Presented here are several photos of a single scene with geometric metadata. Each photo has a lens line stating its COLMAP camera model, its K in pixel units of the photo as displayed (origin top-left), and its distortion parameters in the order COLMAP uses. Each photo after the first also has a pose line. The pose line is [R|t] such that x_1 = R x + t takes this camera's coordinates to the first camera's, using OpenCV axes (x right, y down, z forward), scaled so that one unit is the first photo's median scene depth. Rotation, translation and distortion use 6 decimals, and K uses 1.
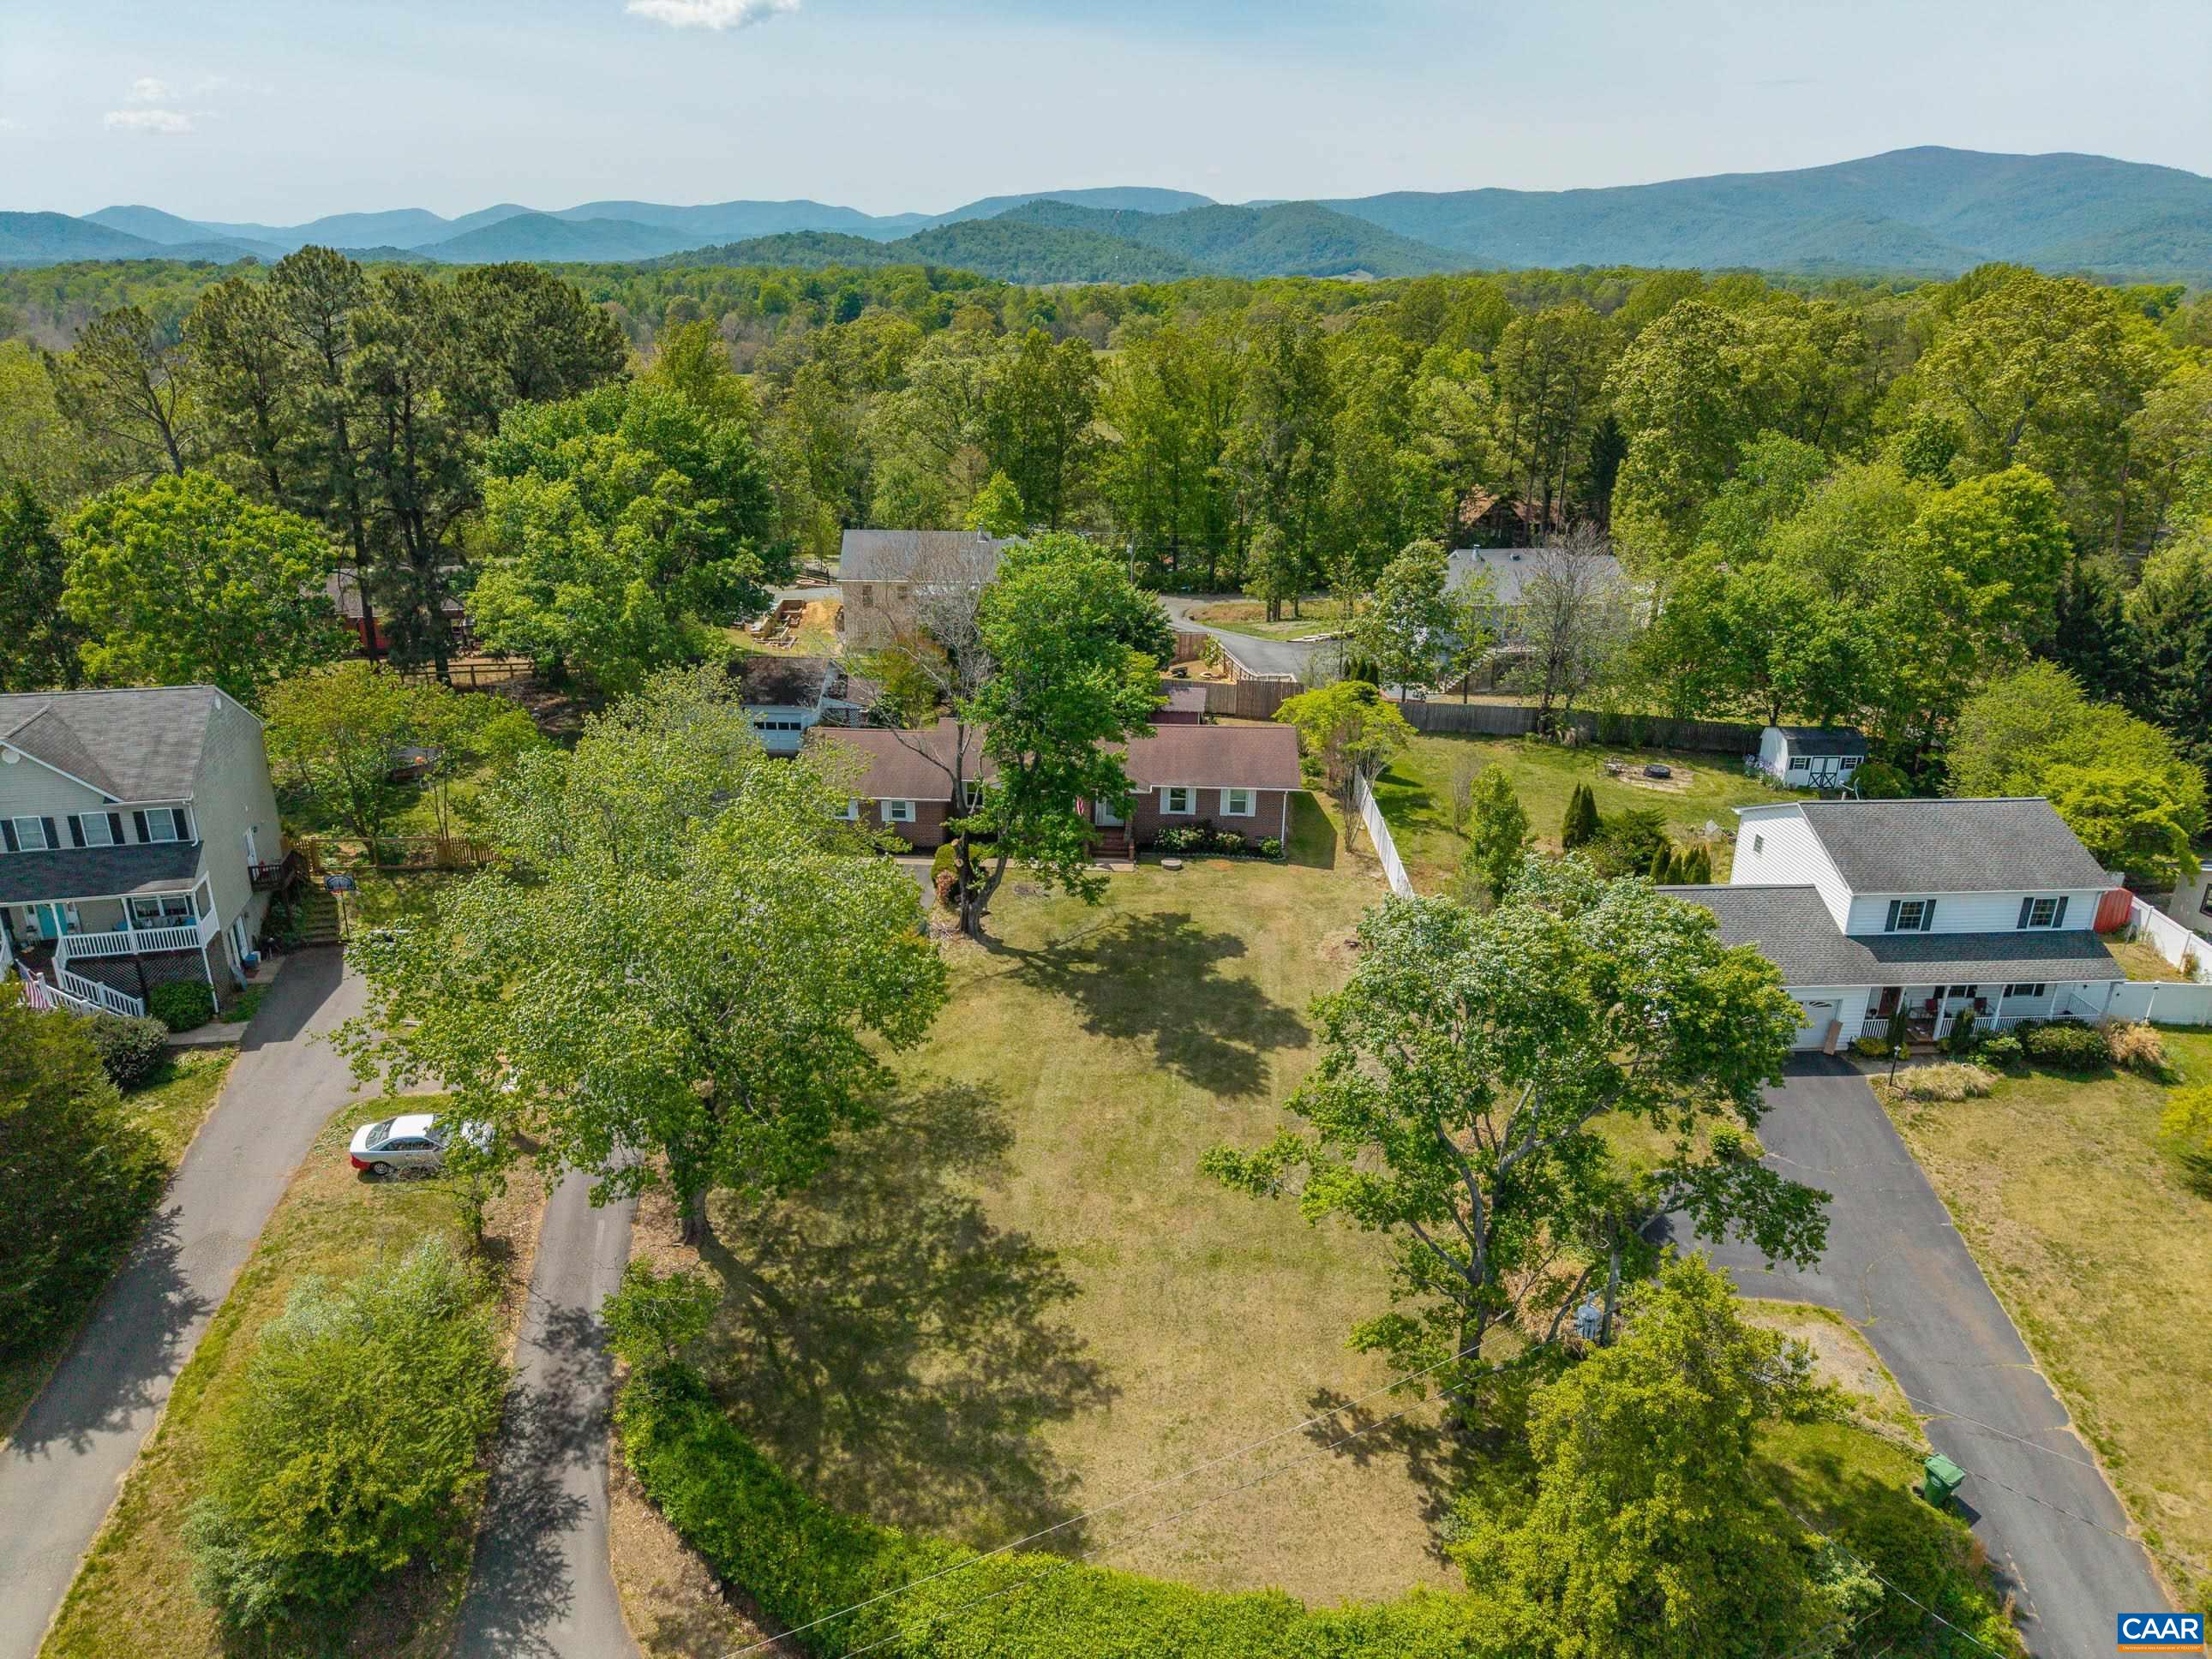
lens RADIAL K [[1482.0, 0, 1105.6], [0, 1482.0, 831.2], [0, 0, 1]] dist [0.021291, -0.020452]
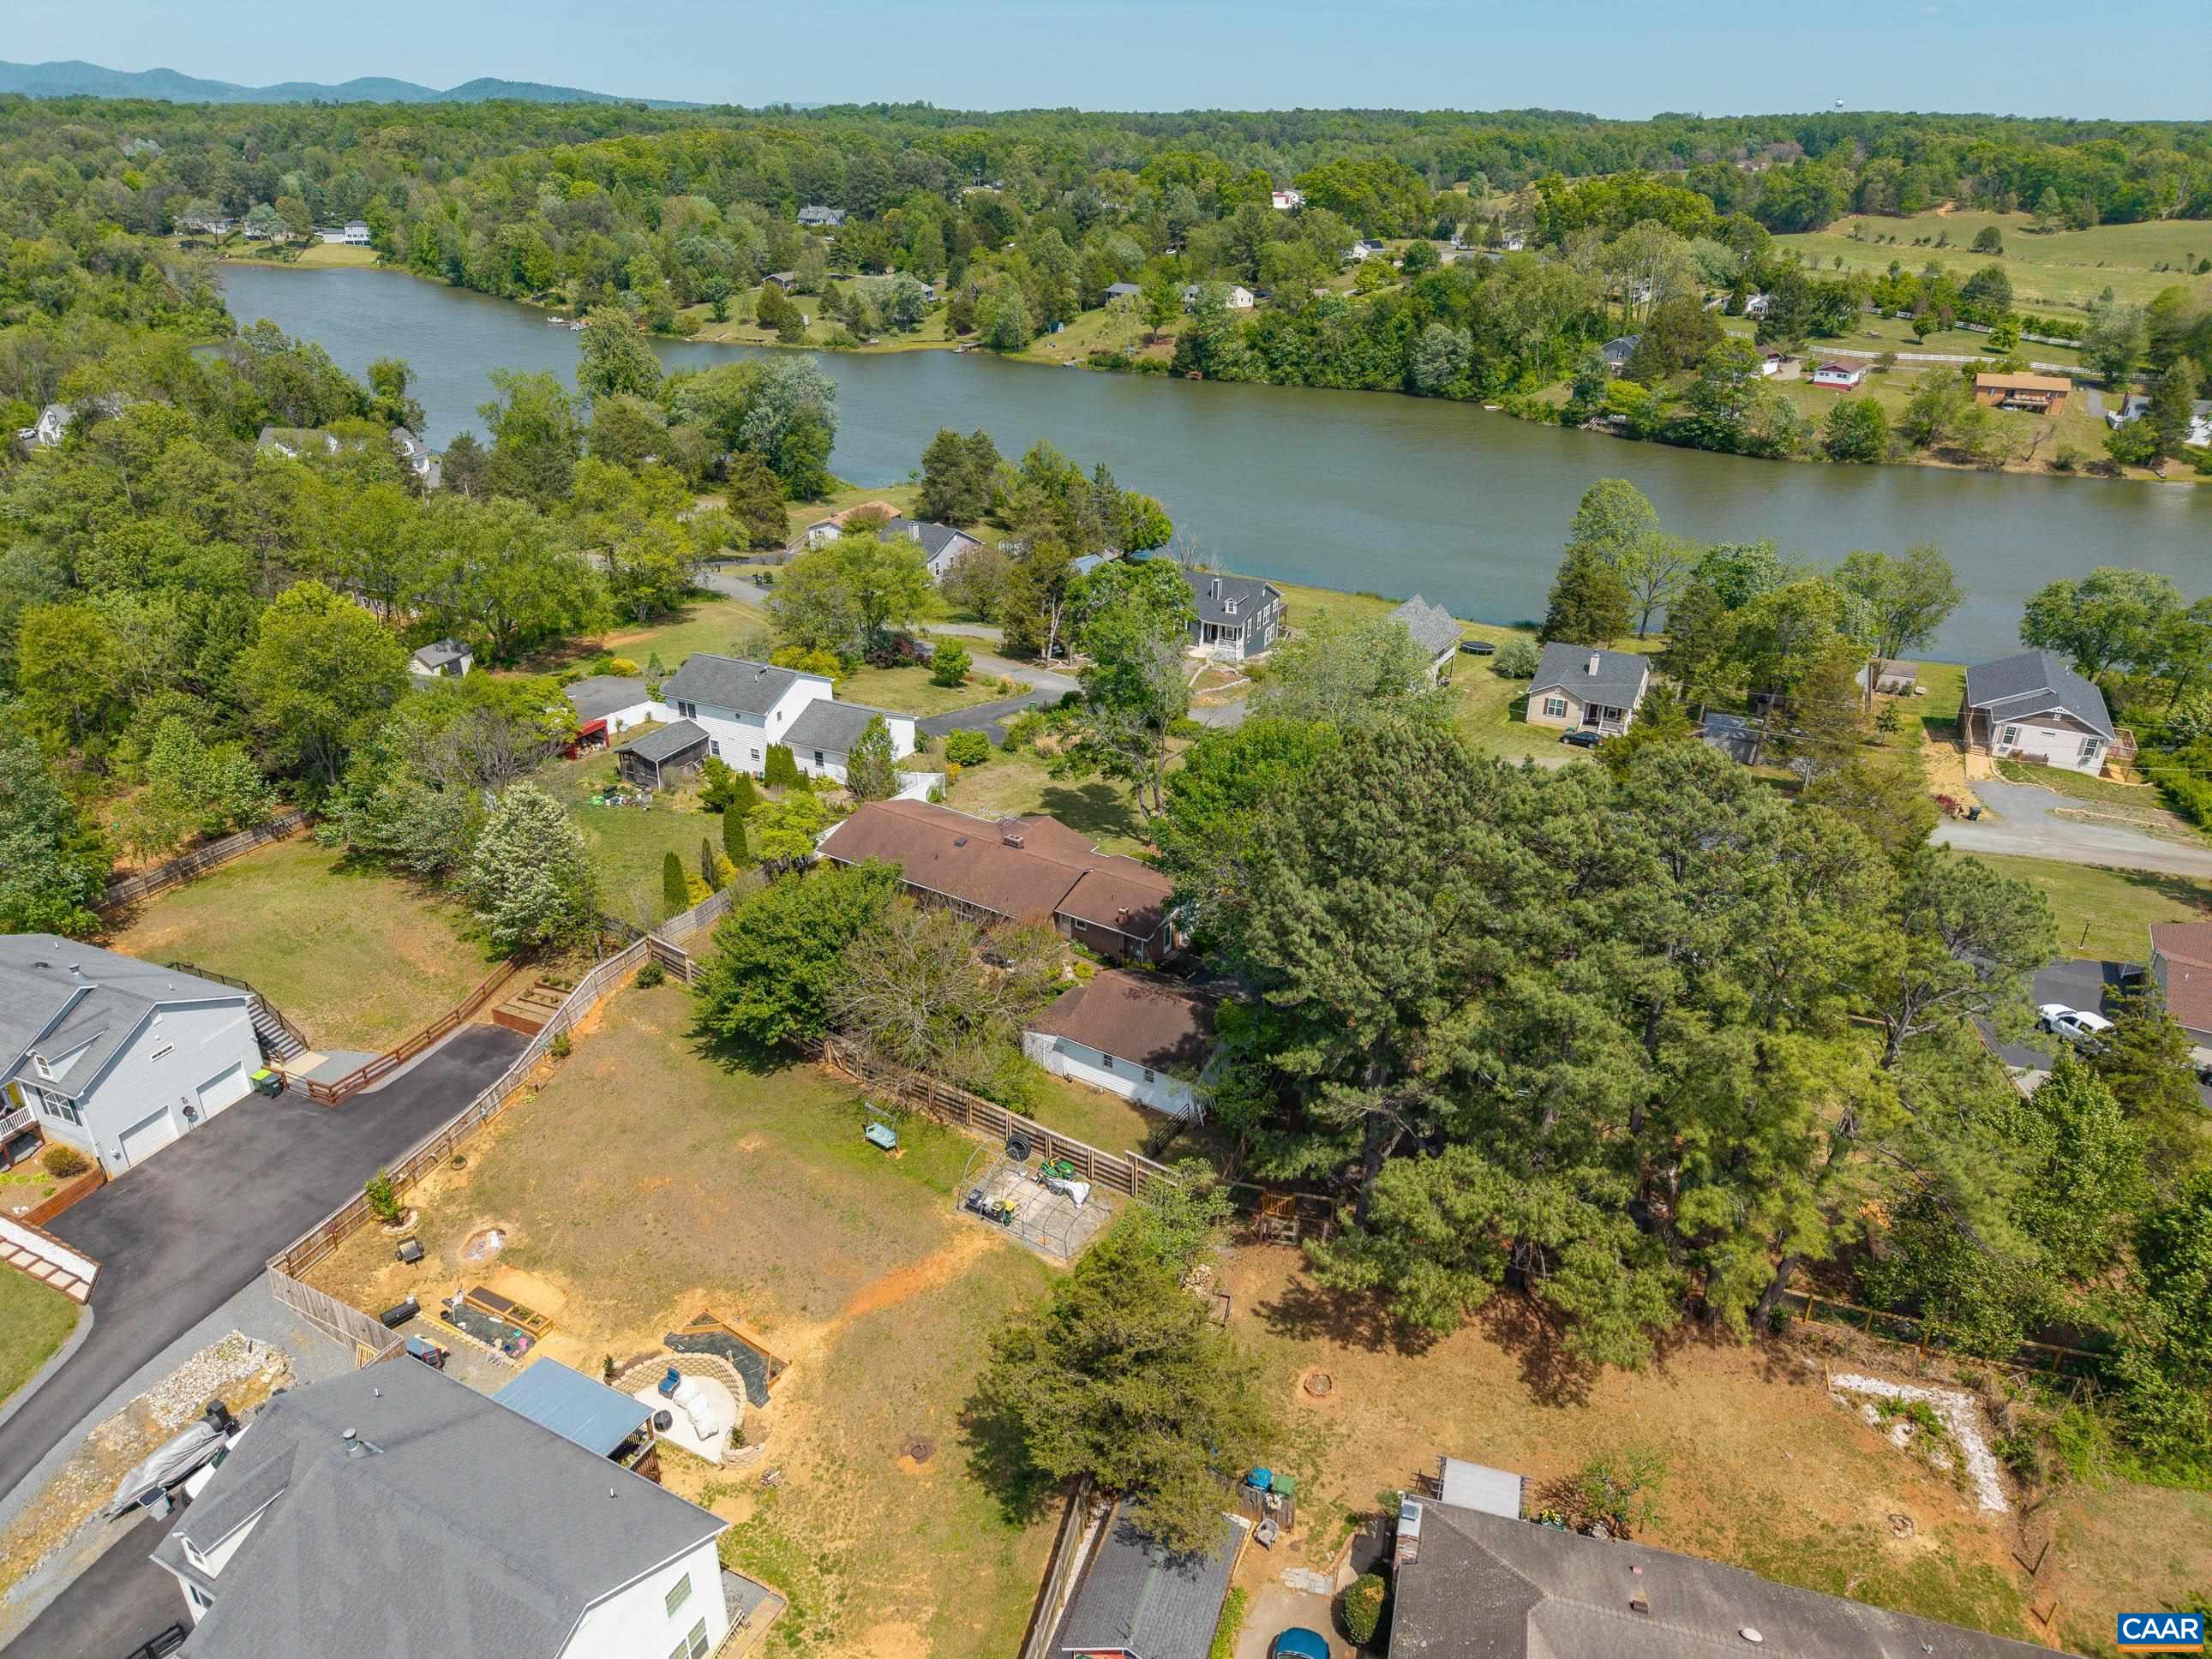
lens RADIAL K [[1482.0, 0, 1104.2], [0, 1482.0, 836.0], [0, 0, 1]] dist [0.021291, -0.020452]
pose [[-0.863731, -0.235670, 0.445453, -0.715998], [0.159577, 0.710532, 0.685331, -1.004115], [-0.478021, 0.663026, -0.576102, 1.801039]]
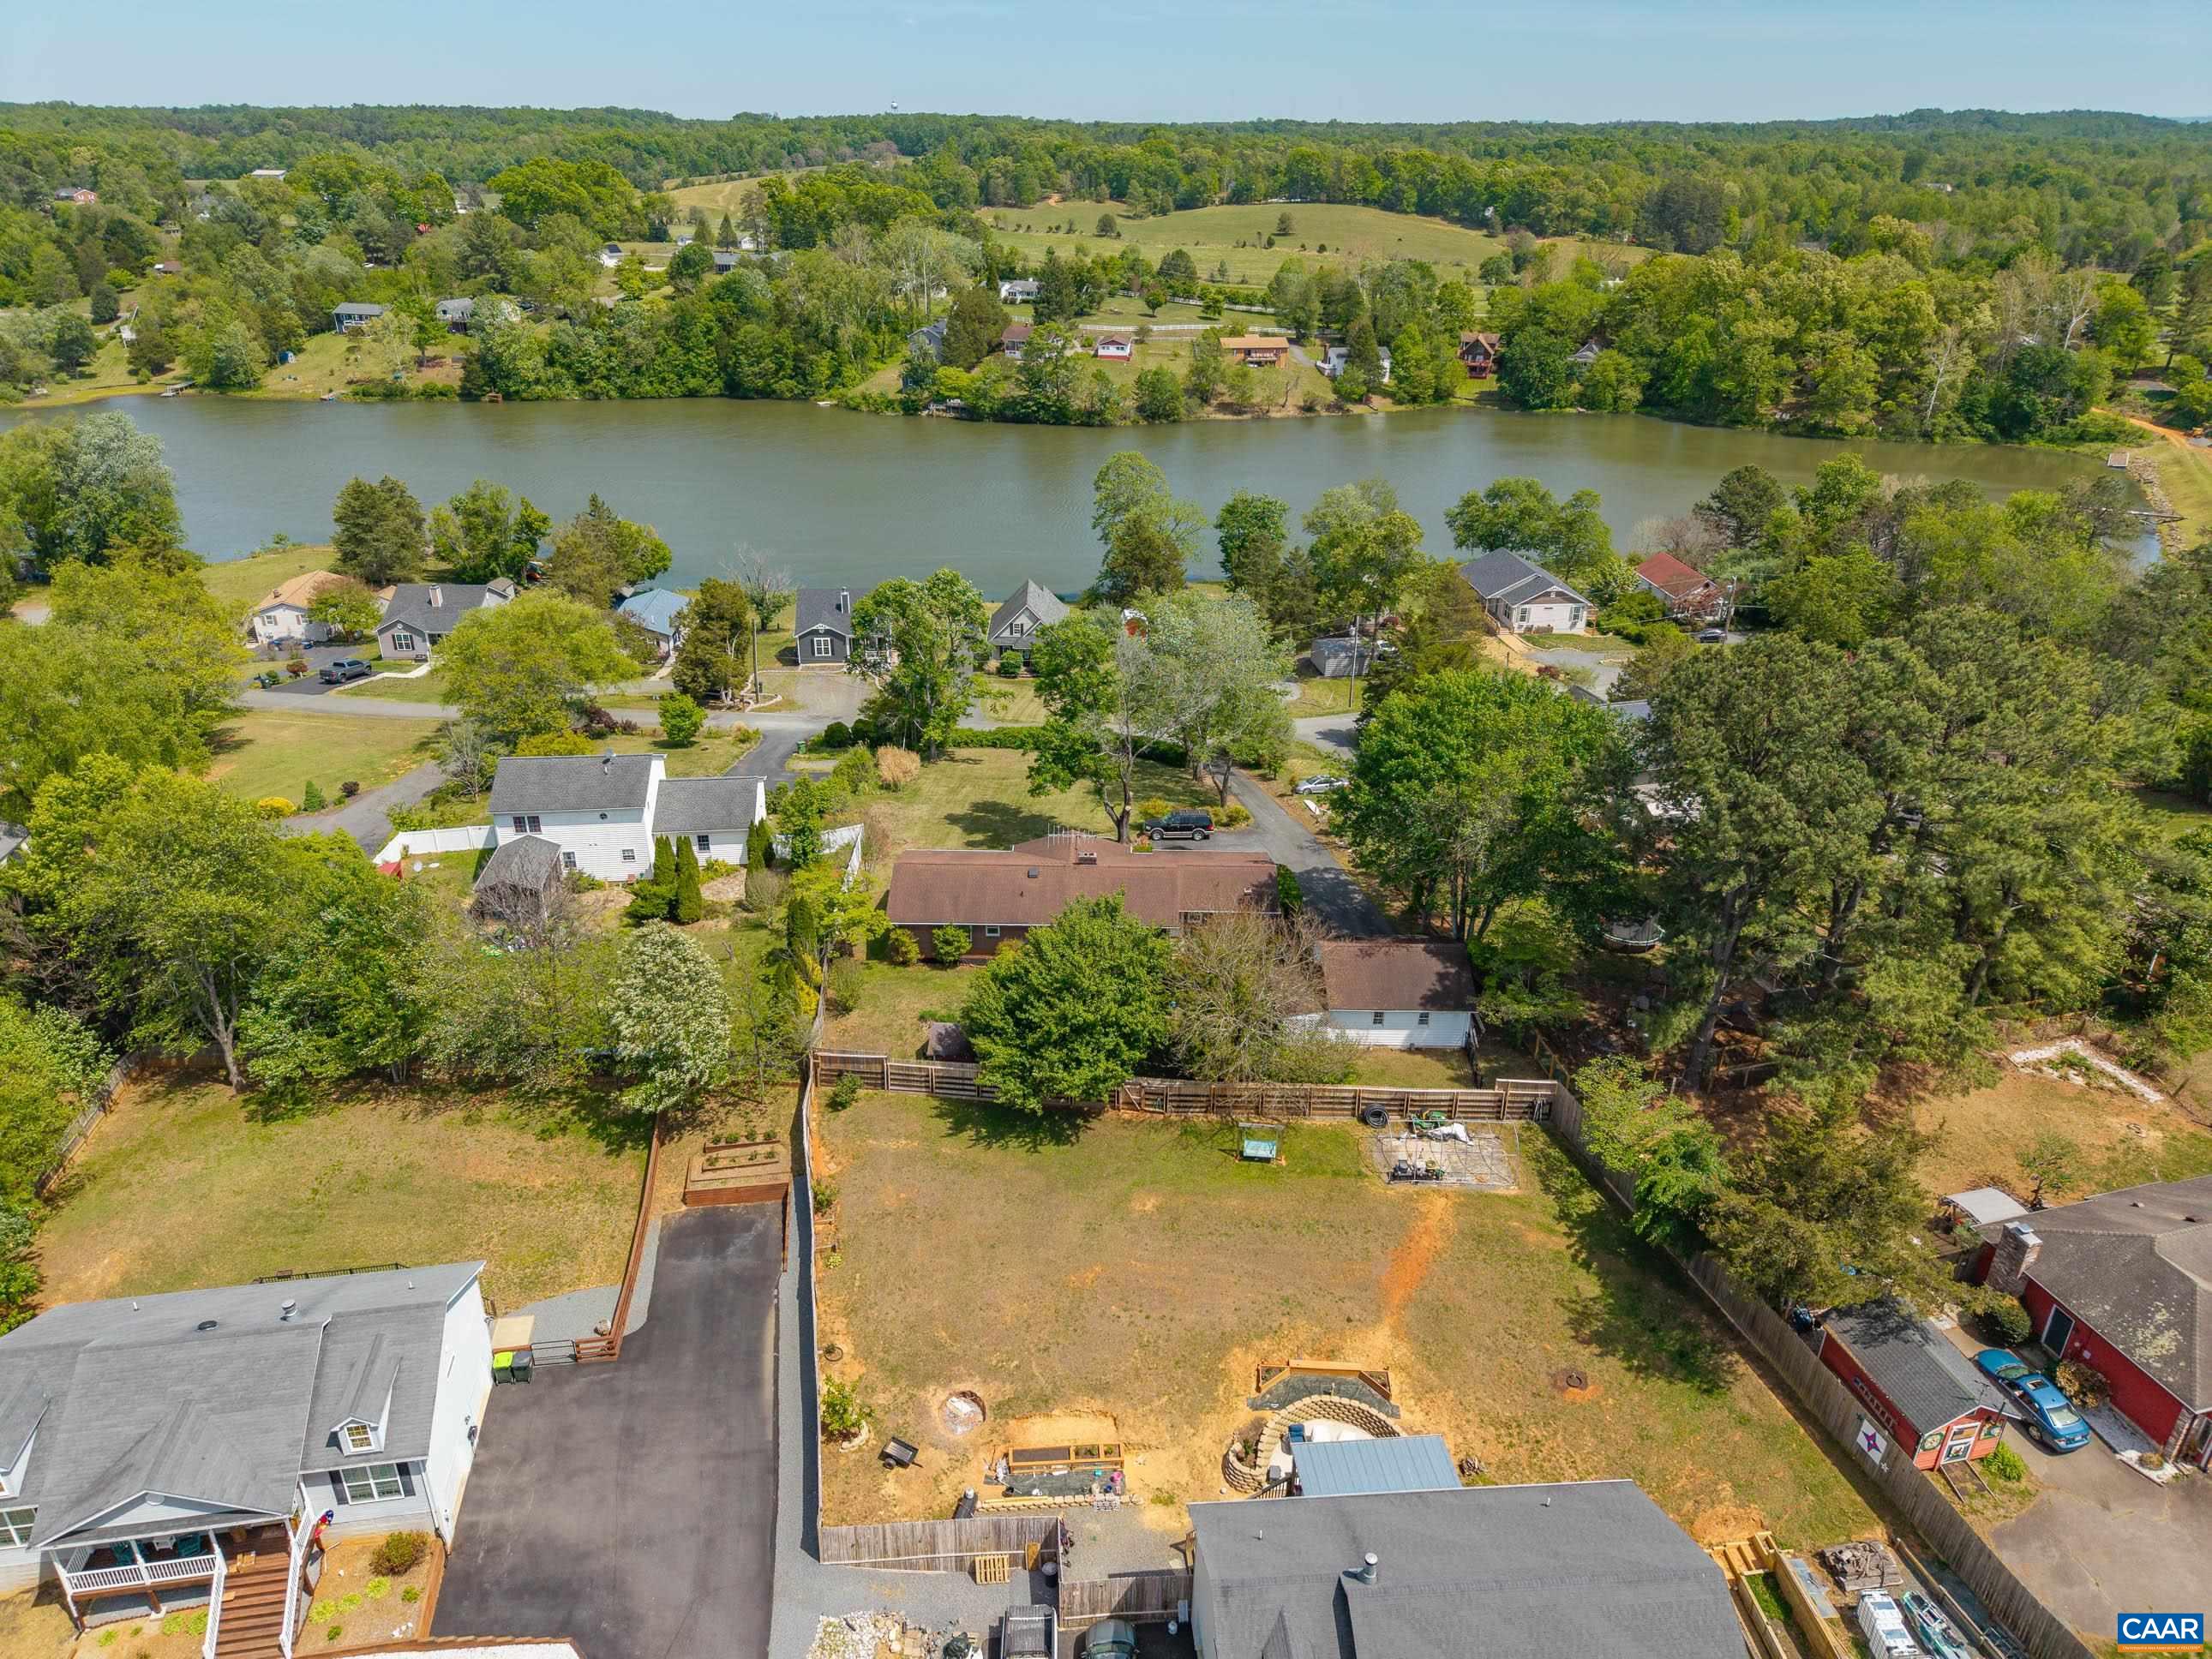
lens RADIAL K [[1482.0, 0, 1108.3], [0, 1482.0, 830.4], [0, 0, 1]] dist [0.021291, -0.020452]
pose [[-0.999021, -0.002716, -0.044163, 0.002666], [-0.033585, 0.696350, 0.716916, -1.065506], [0.028806, 0.717697, -0.695759, 1.979269]]
